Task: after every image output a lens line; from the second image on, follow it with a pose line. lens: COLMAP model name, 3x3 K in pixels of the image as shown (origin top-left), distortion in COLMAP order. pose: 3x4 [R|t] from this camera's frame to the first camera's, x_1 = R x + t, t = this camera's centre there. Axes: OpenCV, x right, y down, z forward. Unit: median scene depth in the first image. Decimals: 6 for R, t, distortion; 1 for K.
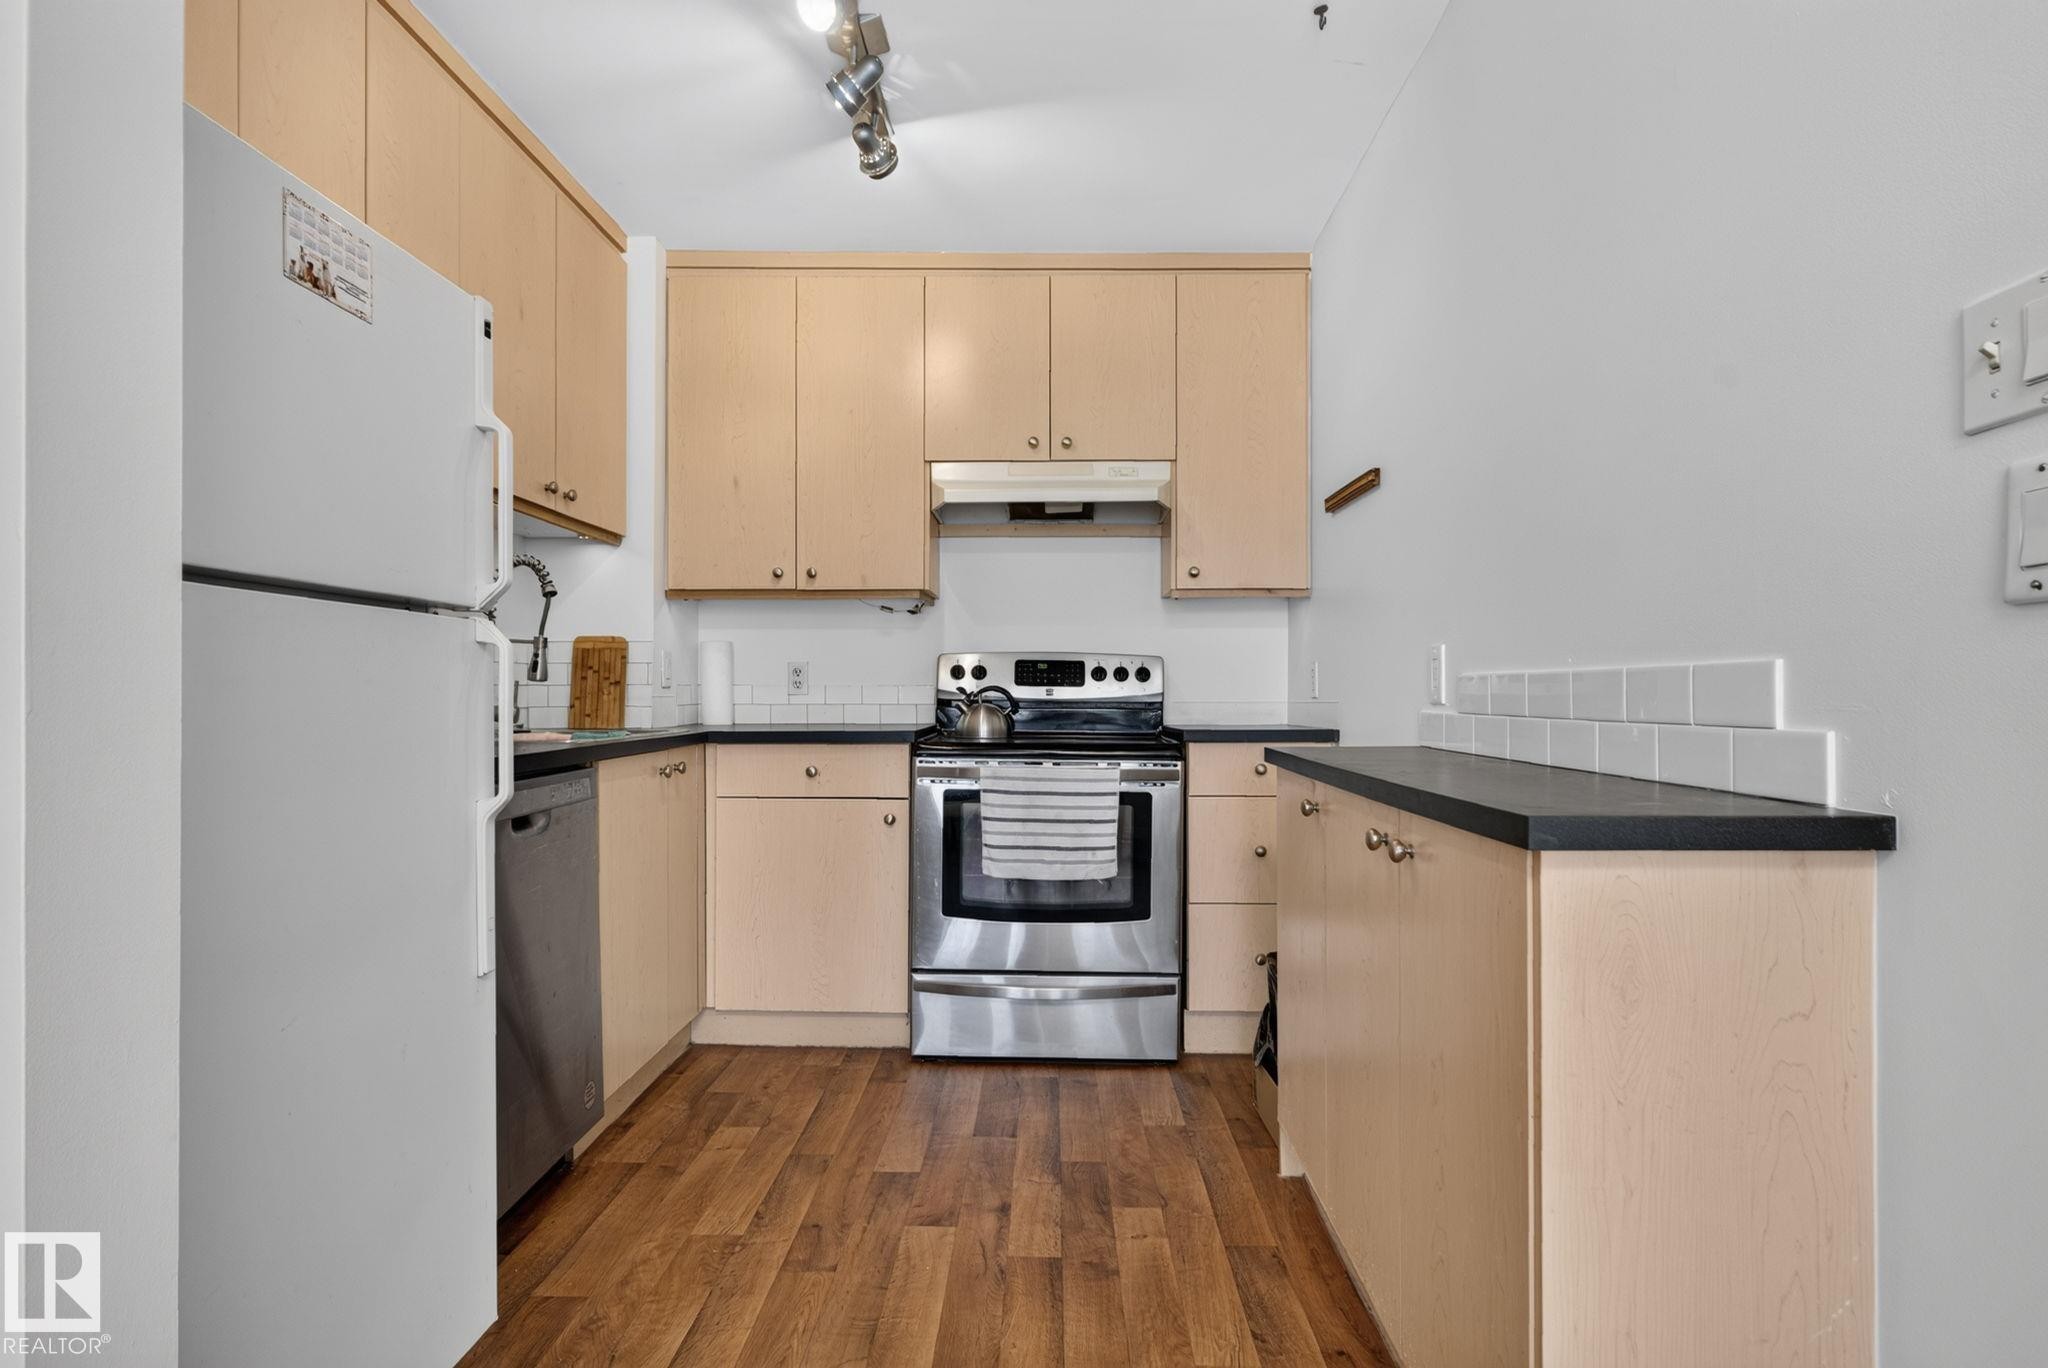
lens RADIAL K [[1057.8, 0, 1031.7], [0, 1057.8, 673.4], [0, 0, 1]] dist [0.003512, 0.000470]
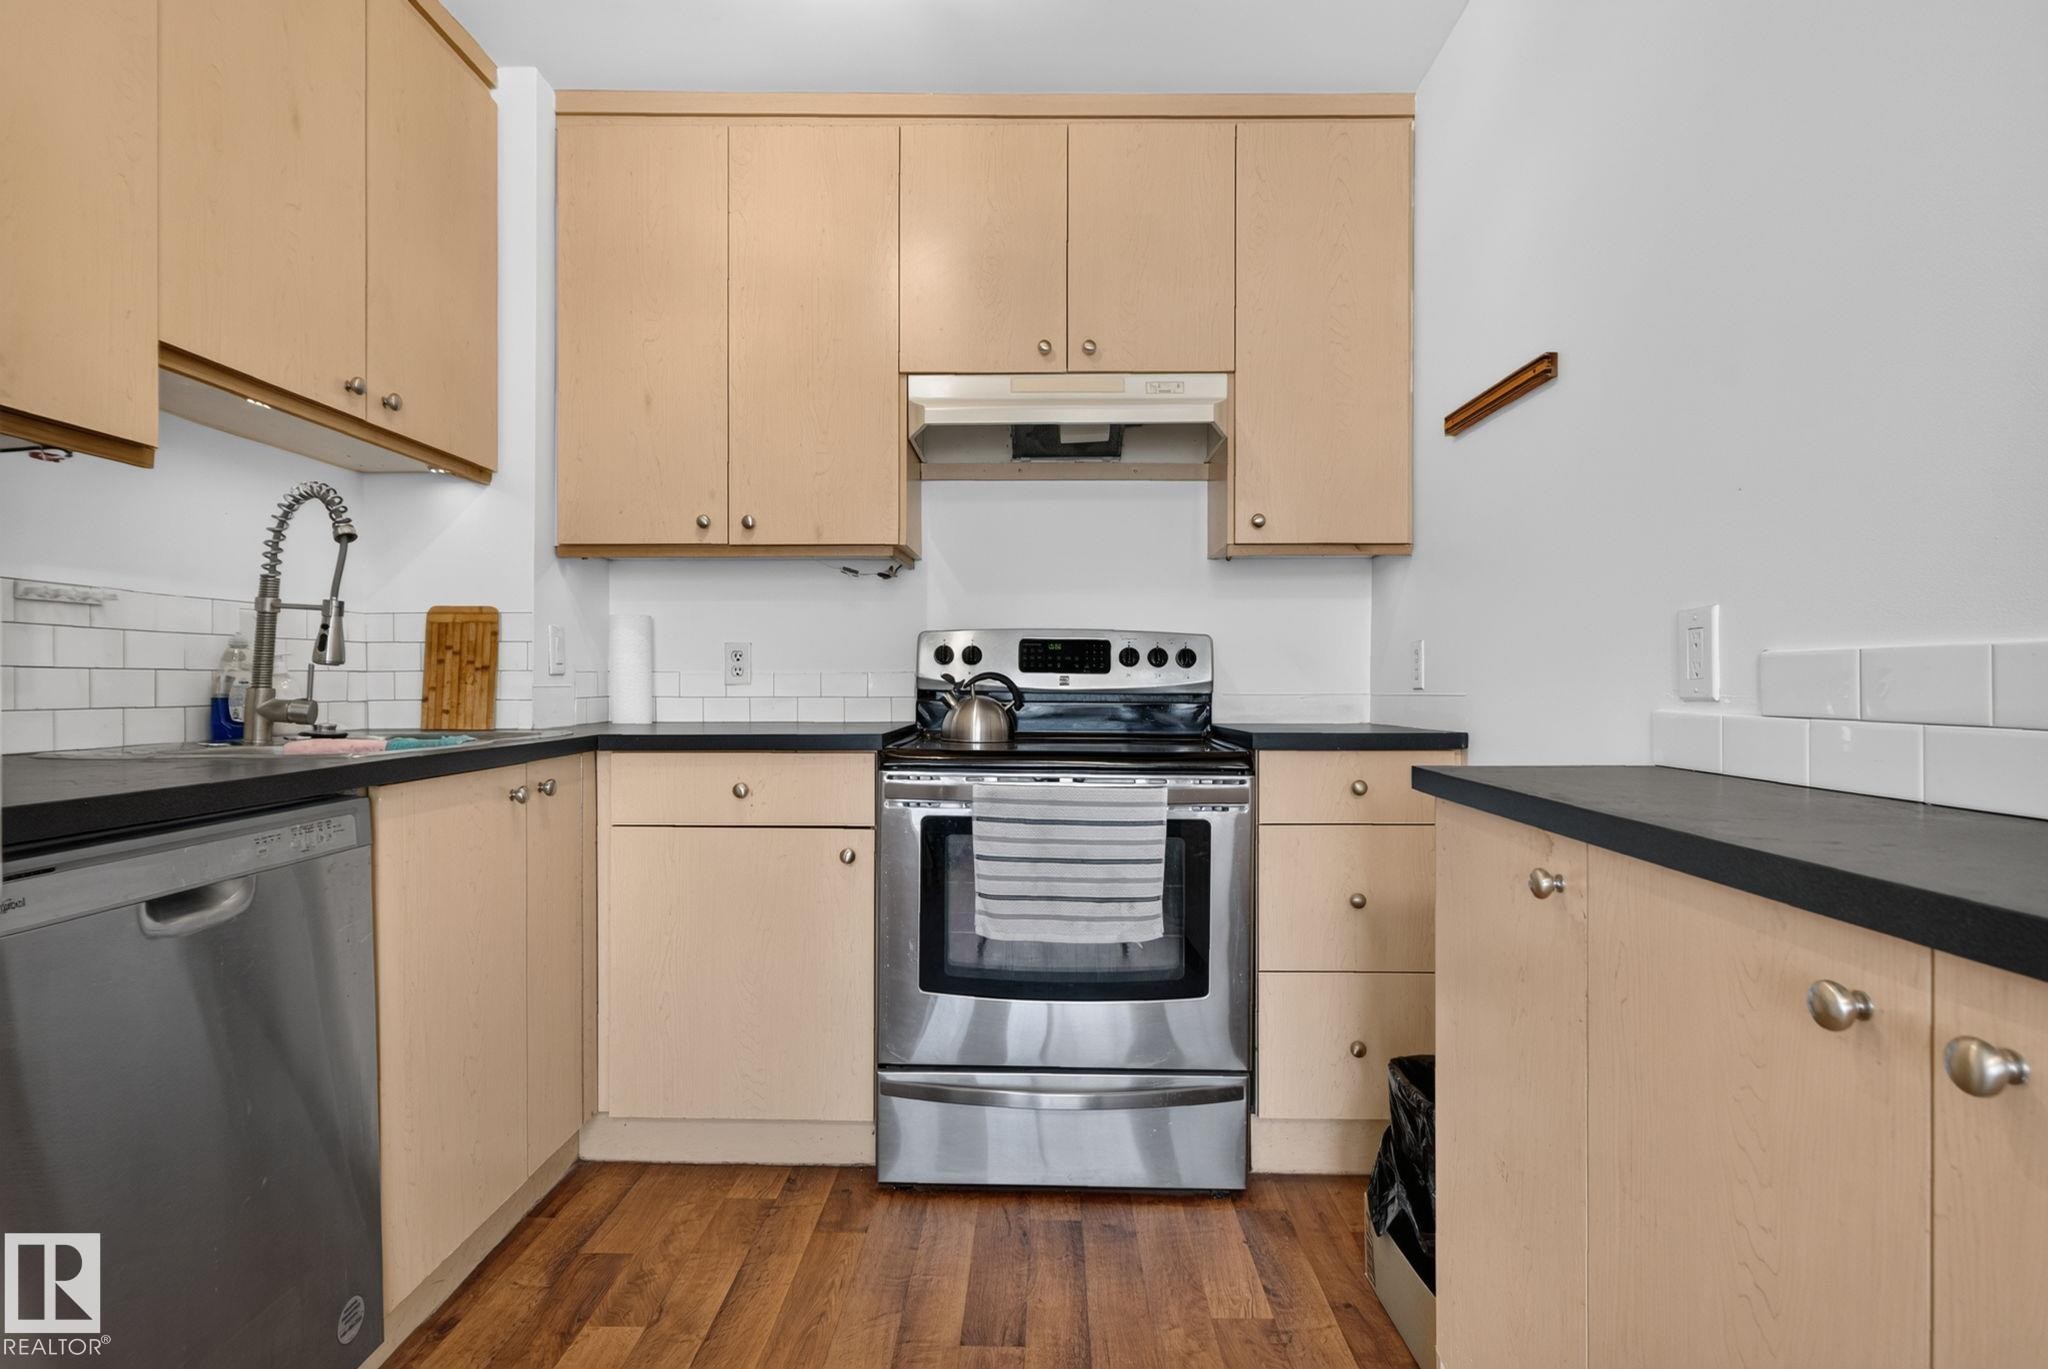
lens RADIAL K [[1057.8, 0, 1031.7], [0, 1057.8, 673.9], [0, 0, 1]] dist [0.003512, 0.000470]
pose [[0.999995, 0.000794, 0.003145, -0.010308], [-0.000828, 0.999943, 0.010599, 0.005064], [-0.003136, -0.010601, 0.999939, 0.269936]]
